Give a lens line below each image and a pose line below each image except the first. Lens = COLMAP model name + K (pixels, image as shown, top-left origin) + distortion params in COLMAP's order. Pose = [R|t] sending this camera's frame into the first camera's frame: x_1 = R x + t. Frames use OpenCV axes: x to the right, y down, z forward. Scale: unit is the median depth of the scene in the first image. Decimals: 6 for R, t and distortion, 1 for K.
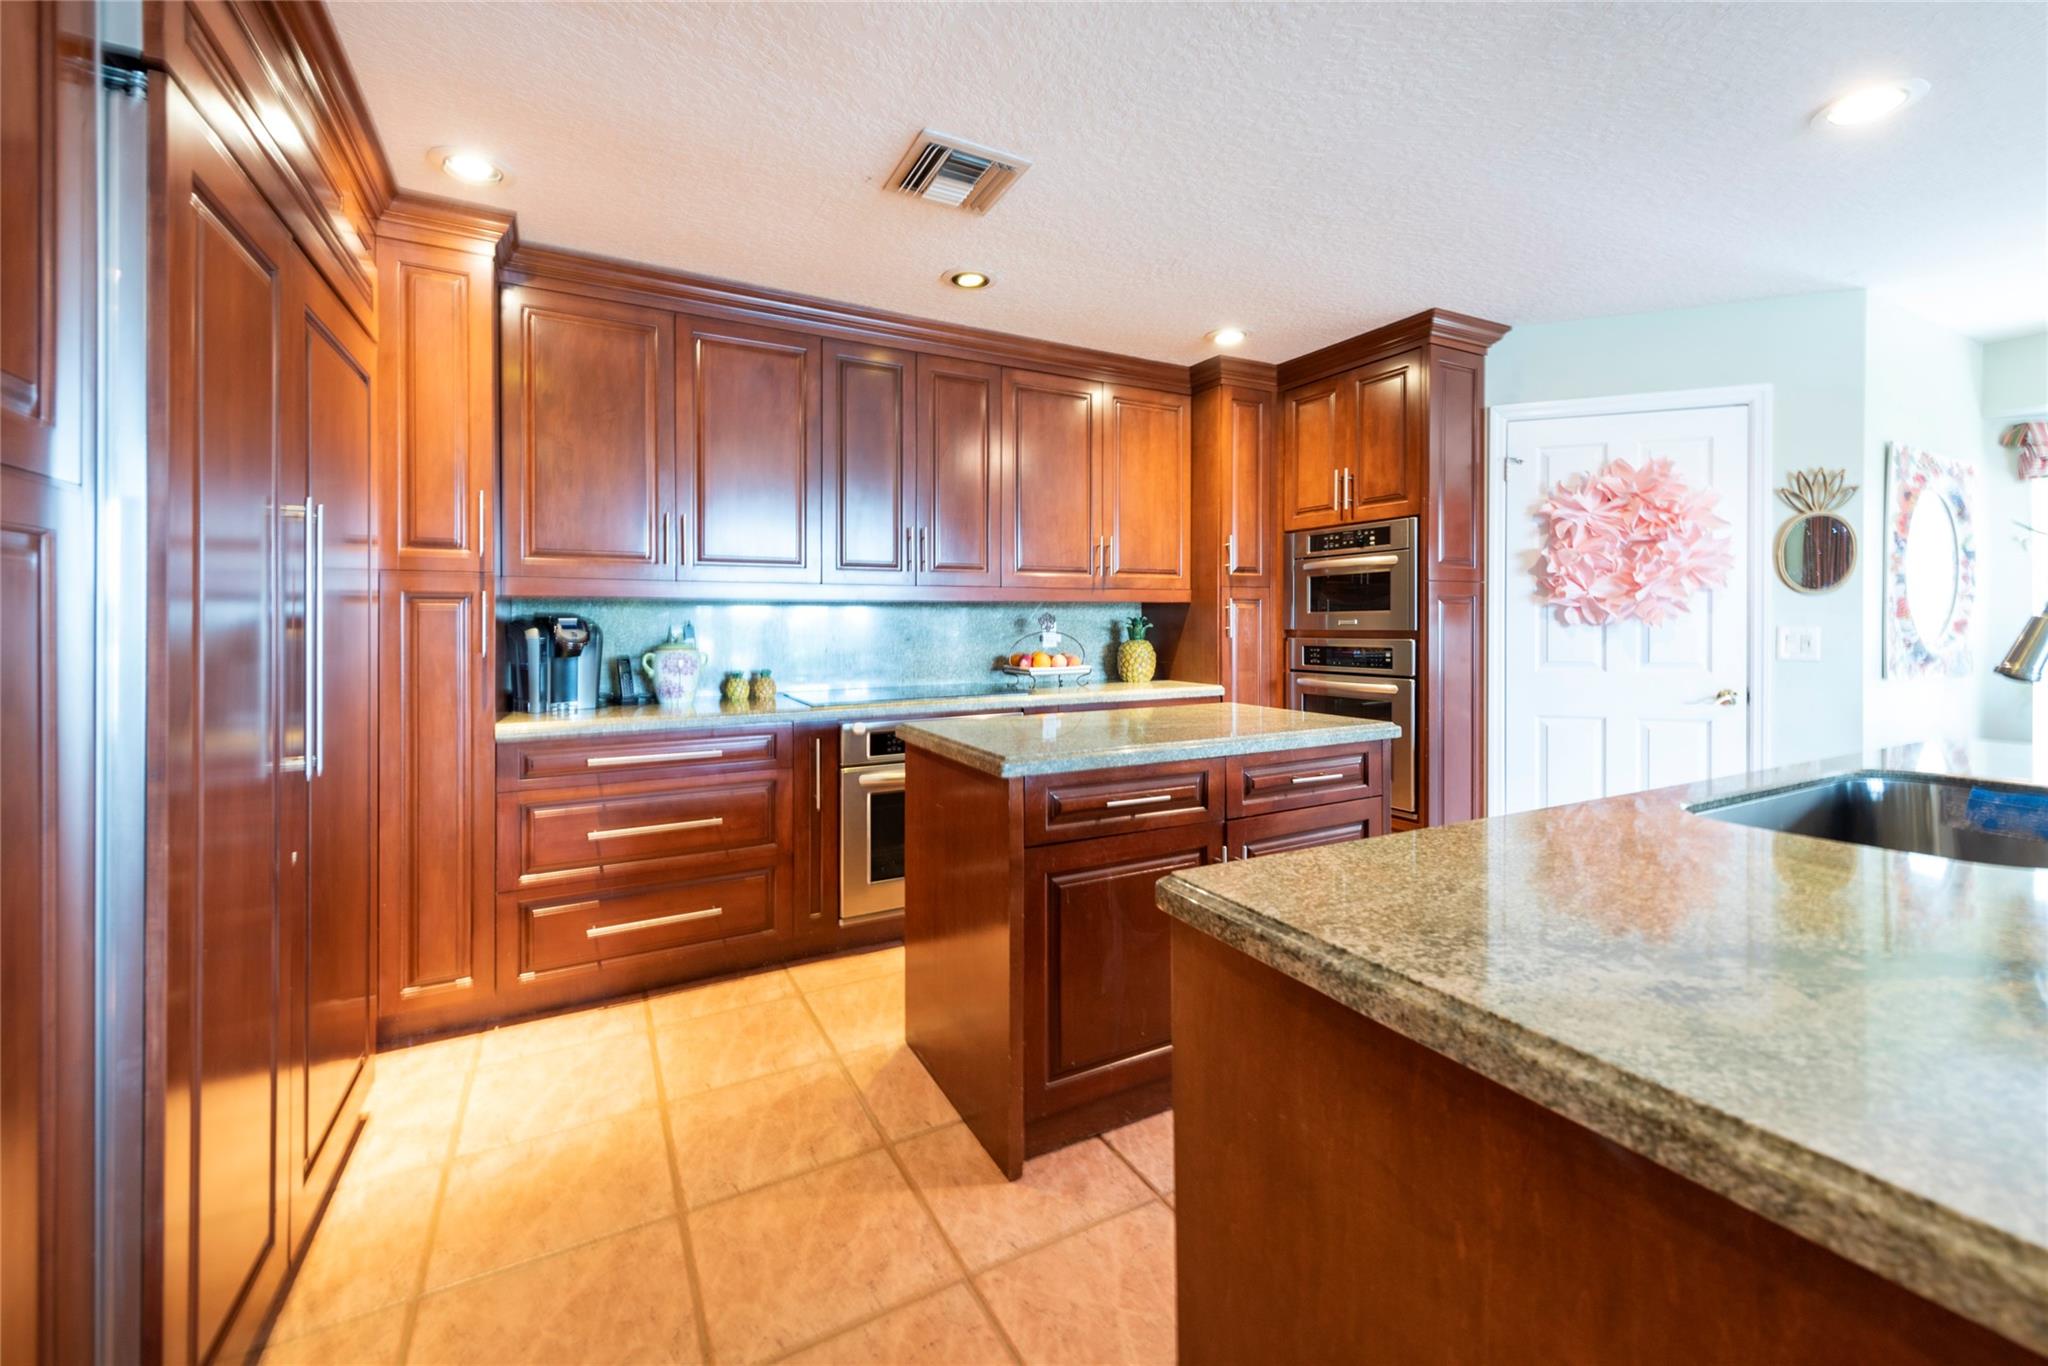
lens RADIAL K [[810.1, 0, 1025.2], [0, 810.1, 624.4], [0, 0, 1]] dist [0.000662, -0.008302]
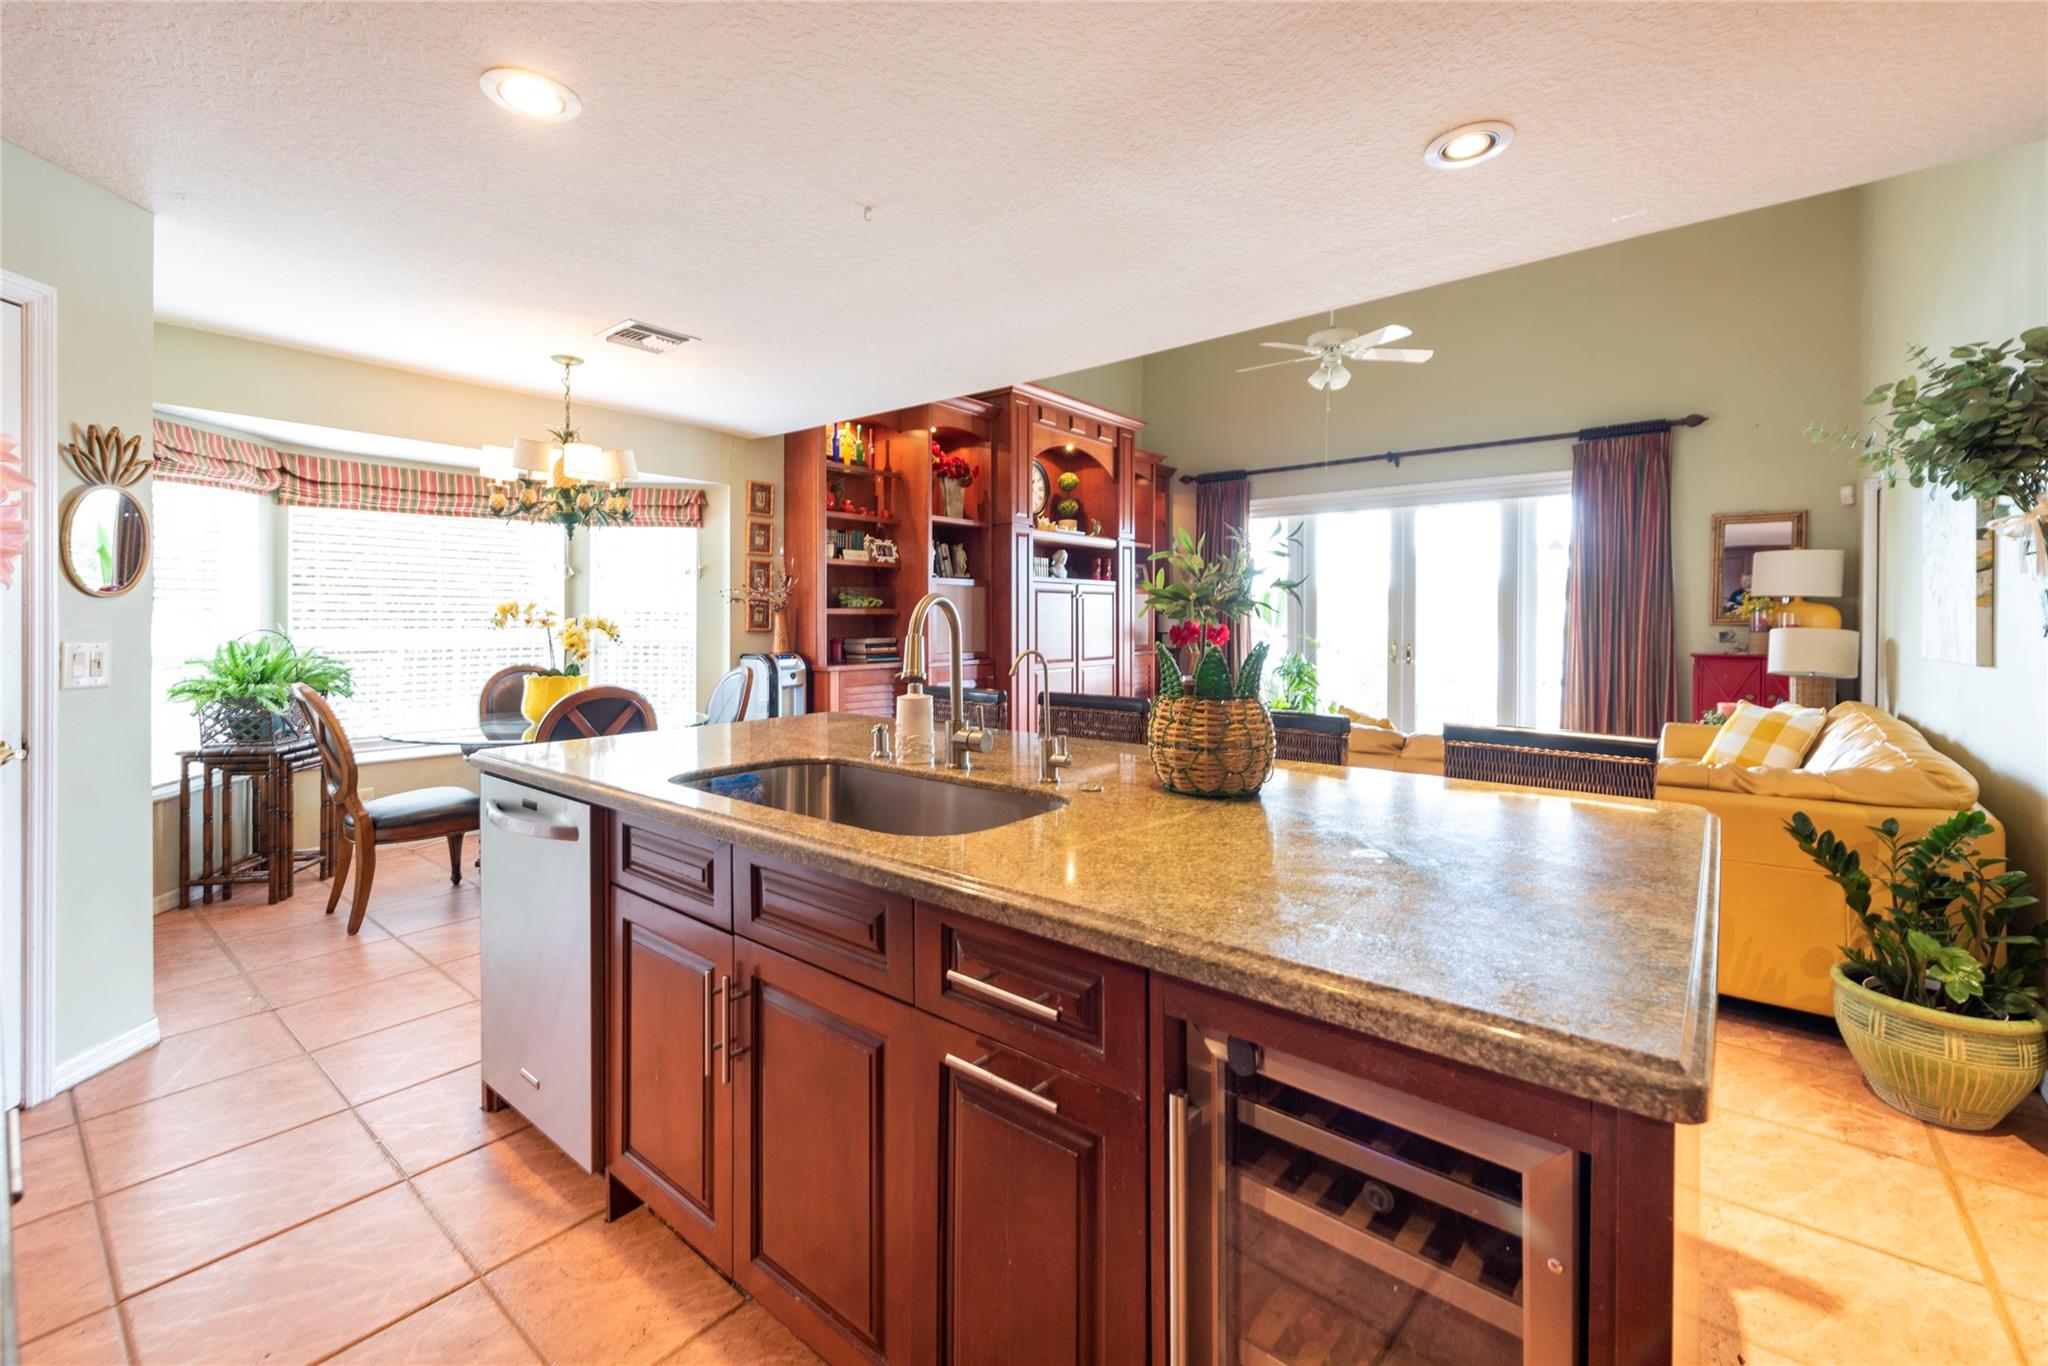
lens RADIAL K [[848.0, 0, 1032.8], [0, 848.0, 617.9], [0, 0, 1]] dist [0.000810, -0.000161]
pose [[-0.394216, 0.006039, 0.918998, -0.056464], [0.000604, 0.999980, -0.006312, -0.011257], [-0.919018, -0.001933, -0.394211, 0.446493]]
